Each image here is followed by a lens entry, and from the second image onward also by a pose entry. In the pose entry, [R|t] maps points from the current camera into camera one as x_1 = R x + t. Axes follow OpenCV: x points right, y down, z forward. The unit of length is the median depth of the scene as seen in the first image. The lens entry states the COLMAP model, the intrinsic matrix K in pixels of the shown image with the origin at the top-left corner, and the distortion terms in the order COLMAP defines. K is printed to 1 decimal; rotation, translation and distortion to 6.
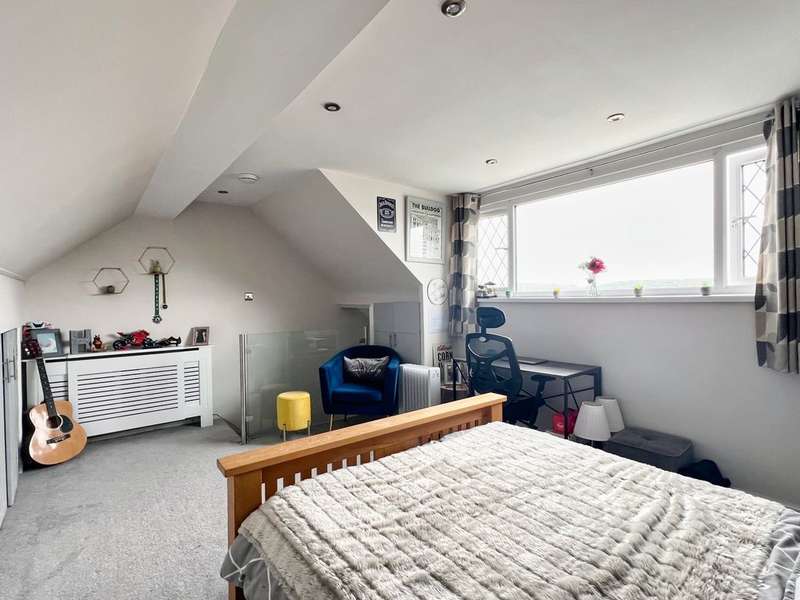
lens RADIAL K [[387.0, 0, 400.6], [0, 387.0, 302.7], [0, 0, 1]] dist [-0.002728, 0.000642]
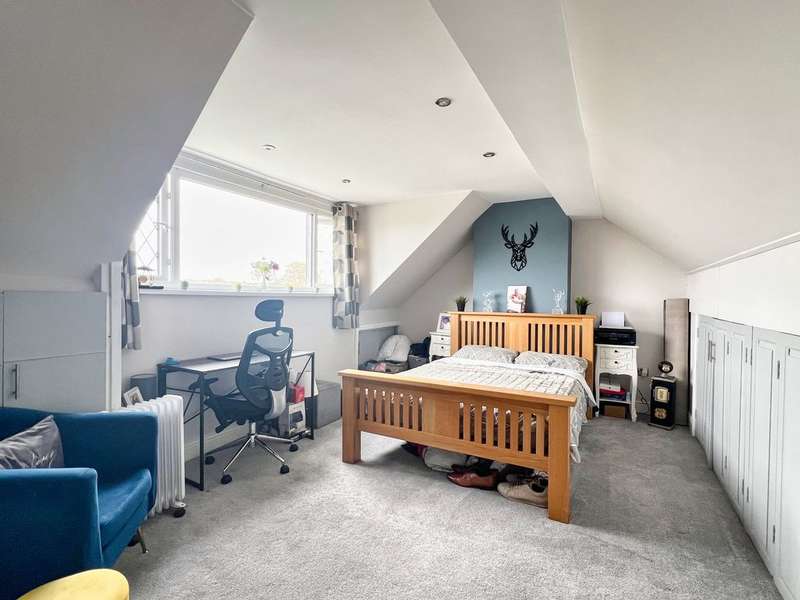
lens RADIAL K [[387.0, 0, 400.9], [0, 387.0, 301.8], [0, 0, 1]] dist [-0.002728, 0.000642]
pose [[-0.365858, -0.011307, 0.930602, -1.022415], [-0.009080, 0.999922, 0.008580, 0.003819], [-0.930626, -0.005311, -0.365932, 1.358639]]
